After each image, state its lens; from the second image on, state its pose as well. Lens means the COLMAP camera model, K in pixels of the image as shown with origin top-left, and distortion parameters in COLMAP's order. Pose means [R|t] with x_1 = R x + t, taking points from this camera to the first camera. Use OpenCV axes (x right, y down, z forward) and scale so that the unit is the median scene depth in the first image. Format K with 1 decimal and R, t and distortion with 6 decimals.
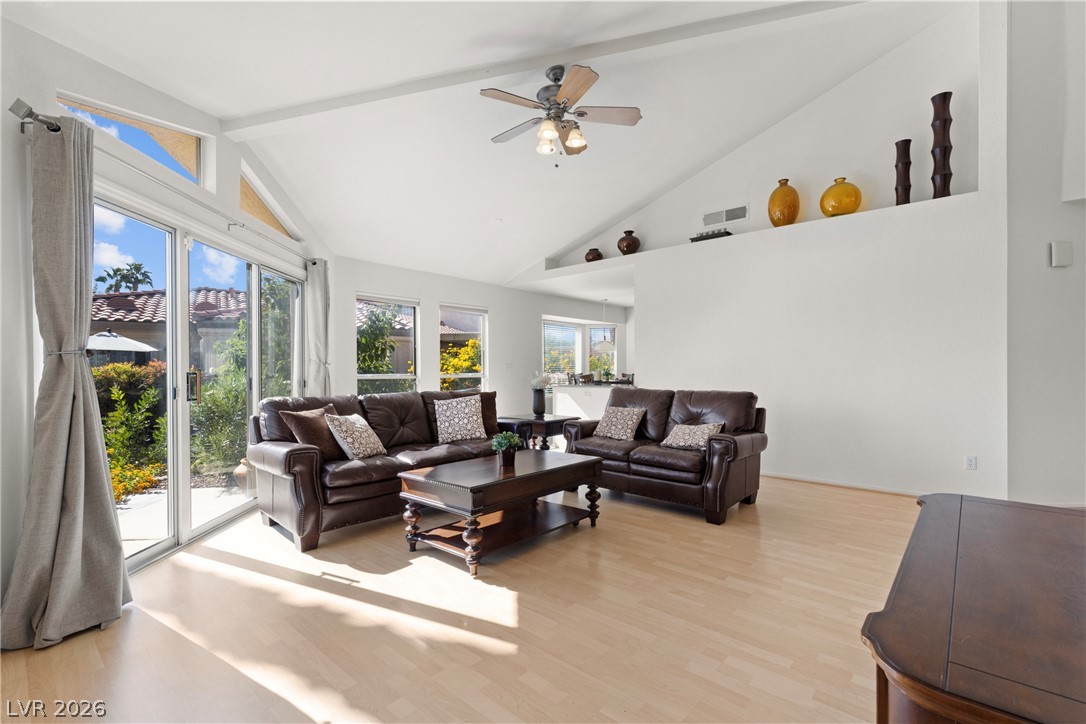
lens RADIAL K [[486.7, 0, 544.2], [0, 486.7, 366.9], [0, 0, 1]] dist [0.009060, 0.000131]
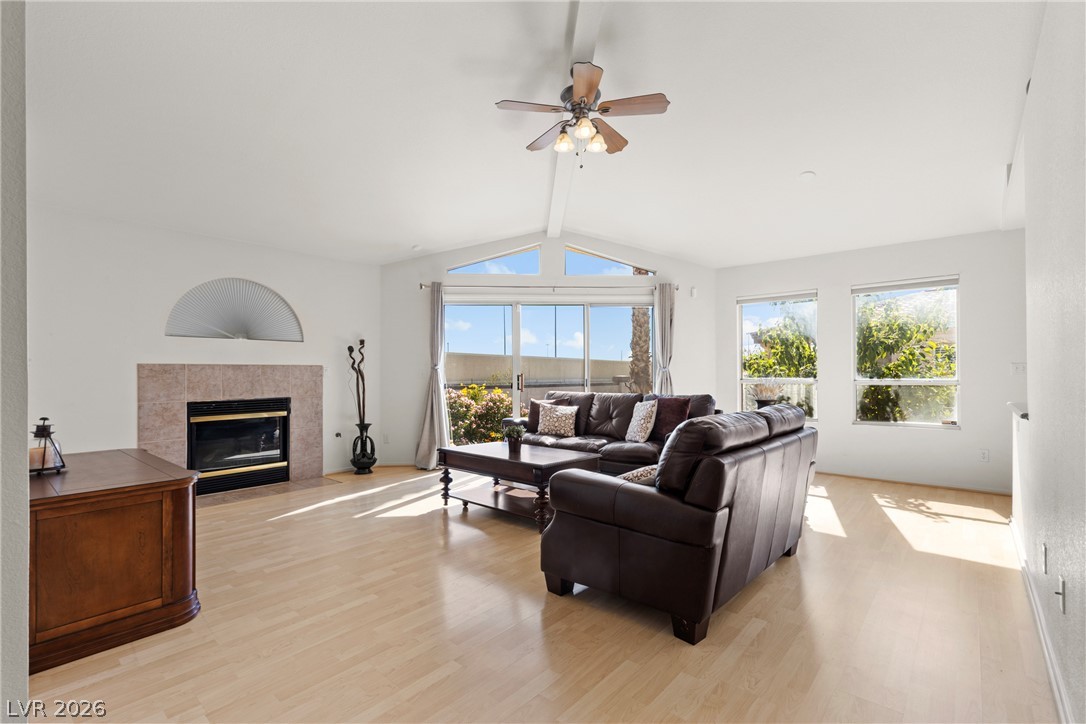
lens RADIAL K [[489.5, 0, 551.1], [0, 489.5, 367.6], [0, 0, 1]] dist [0.008475, -0.000562]
pose [[0.012633, -0.013672, -0.999827, 0.841042], [0.008633, 0.999871, -0.013564, 0.003450], [0.999883, -0.008460, 0.012749, 0.770273]]
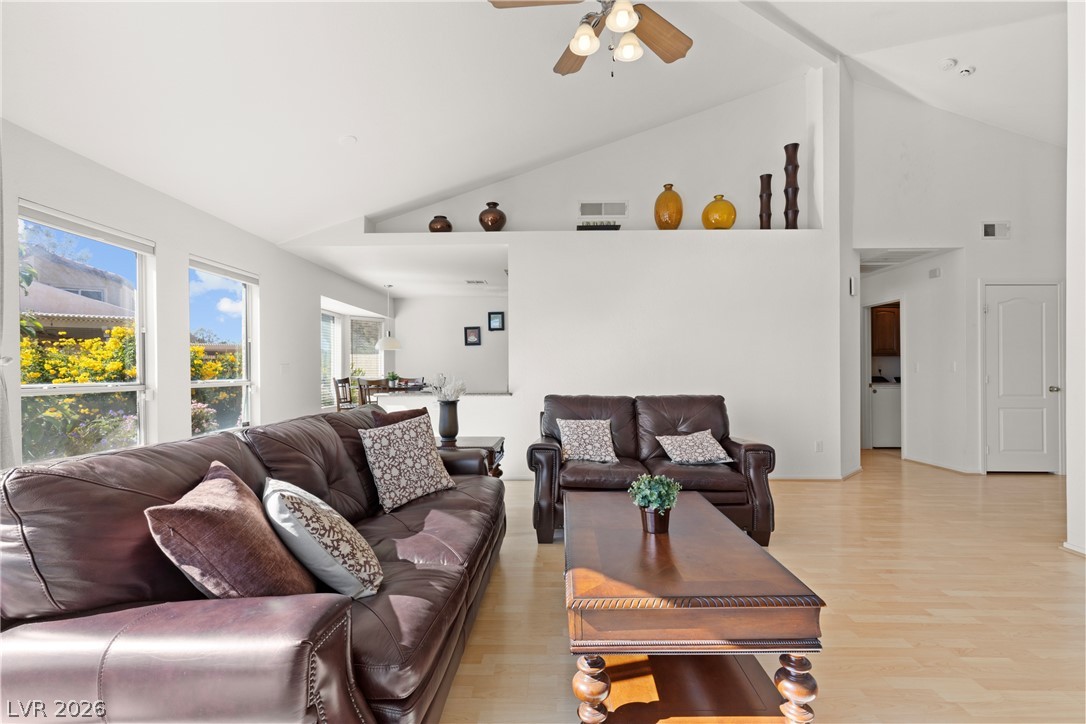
lens RADIAL K [[489.5, 0, 551.1], [0, 489.5, 367.6], [0, 0, 1]] dist [0.008475, -0.000562]
pose [[0.756388, 0.006211, 0.654094, -0.403002], [0.000302, 0.999951, -0.009845, 0.006802], [-0.654123, 0.007644, 0.756349, 0.448477]]
